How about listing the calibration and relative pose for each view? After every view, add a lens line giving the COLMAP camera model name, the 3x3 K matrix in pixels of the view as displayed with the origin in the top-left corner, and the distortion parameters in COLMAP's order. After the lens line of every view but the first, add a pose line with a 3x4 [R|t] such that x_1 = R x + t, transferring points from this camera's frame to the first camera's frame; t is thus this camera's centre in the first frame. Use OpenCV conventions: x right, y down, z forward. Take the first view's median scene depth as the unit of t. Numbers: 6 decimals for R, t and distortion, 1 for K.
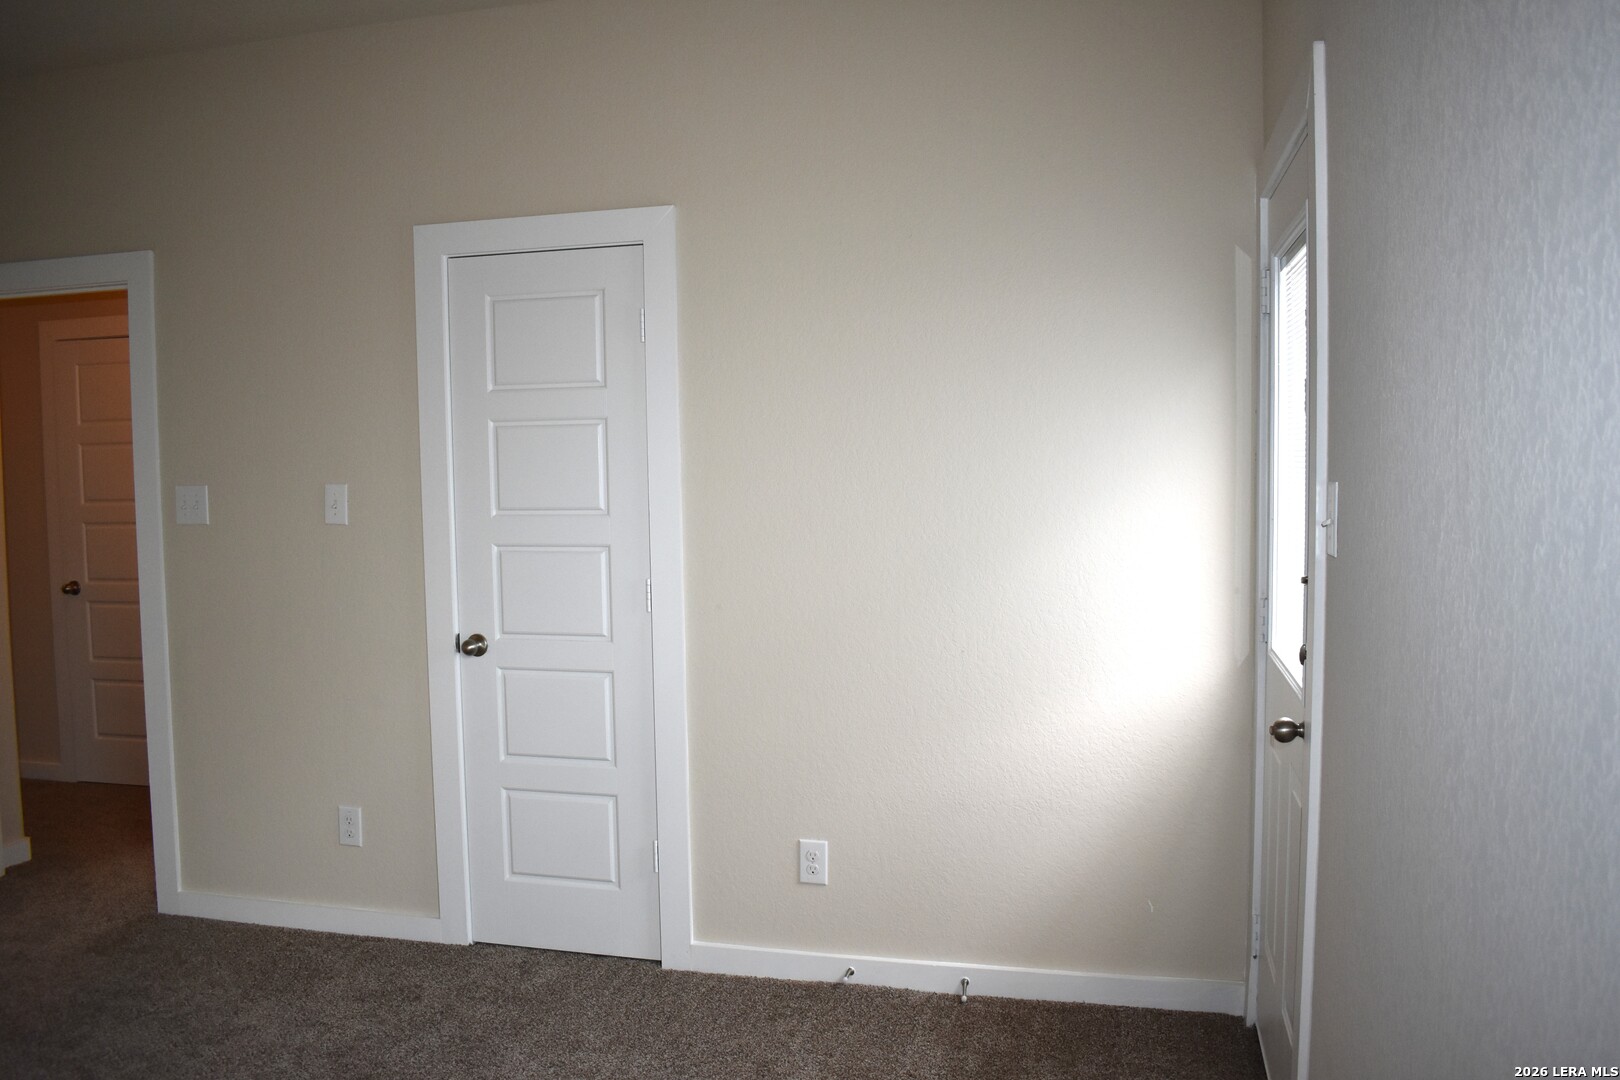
lens RADIAL K [[1267.6, 0, 810.0], [0, 1267.6, 540.0], [0, 0, 1]] dist [-0.098451, 0.017678]
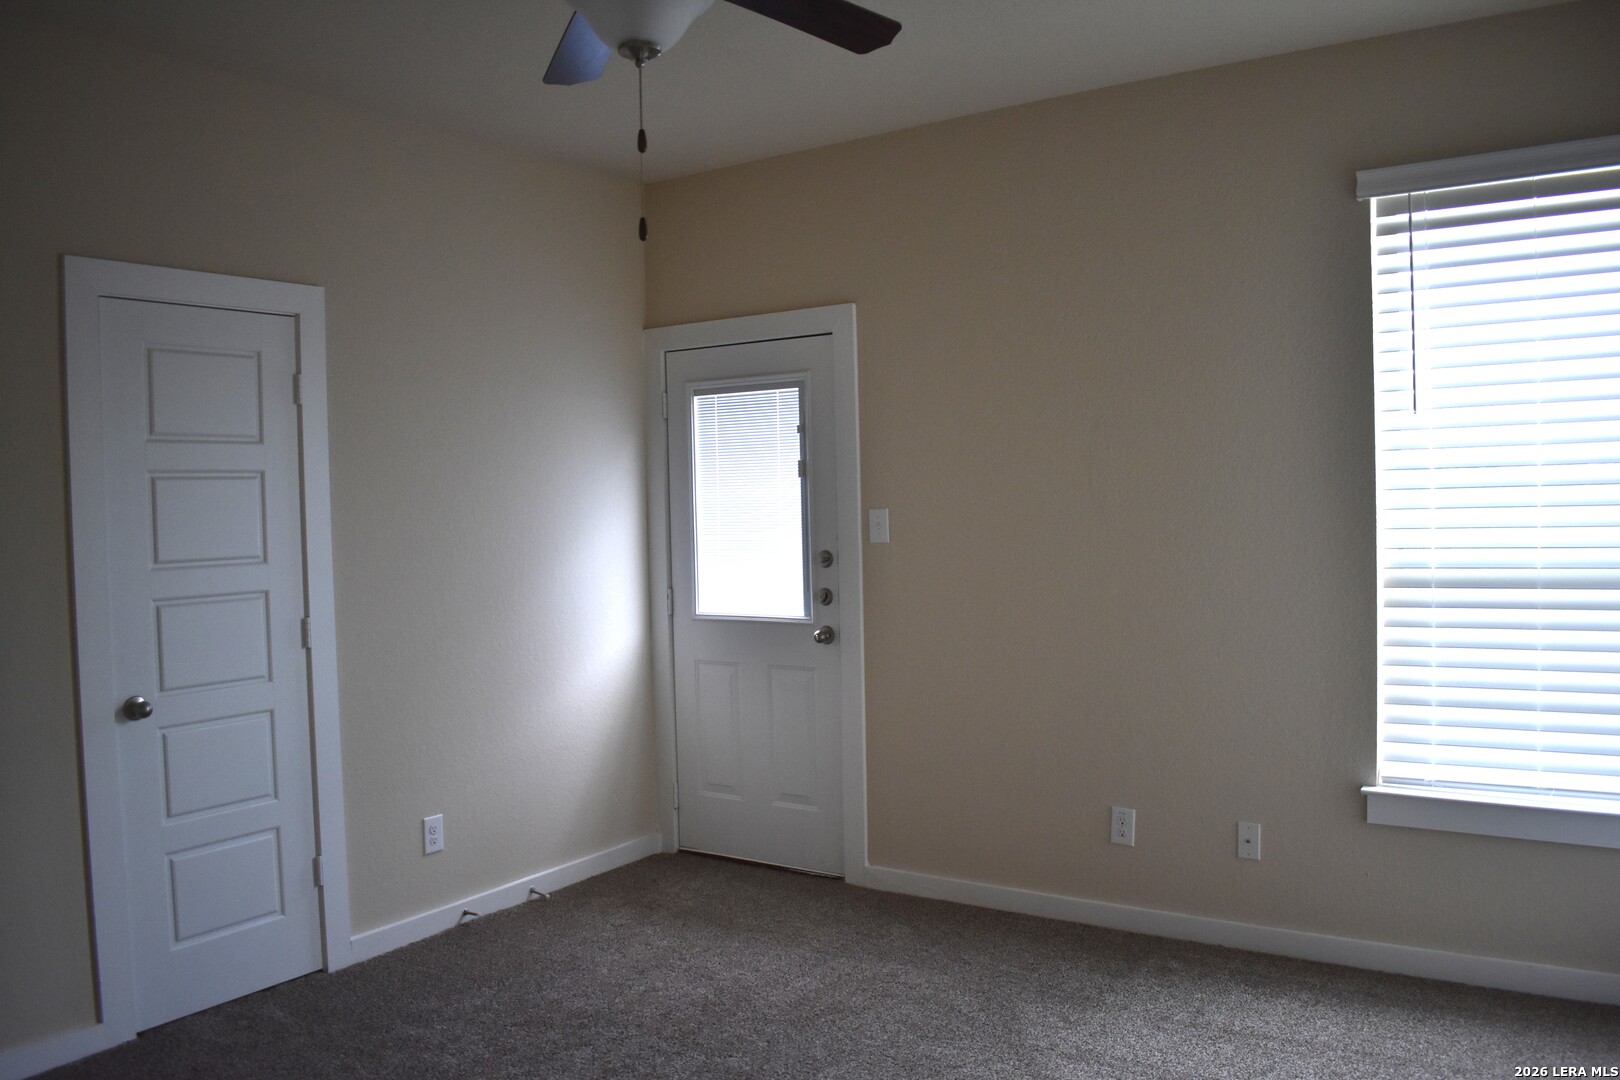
lens RADIAL K [[1267.6, 0, 810.0], [0, 1267.6, 540.0], [0, 0, 1]] dist [-0.098451, 0.017678]
pose [[0.325907, -0.022279, 0.945139, -1.008846], [0.075501, 0.997142, -0.002530, -0.001804], [-0.942382, 0.072184, 0.326658, 0.224459]]
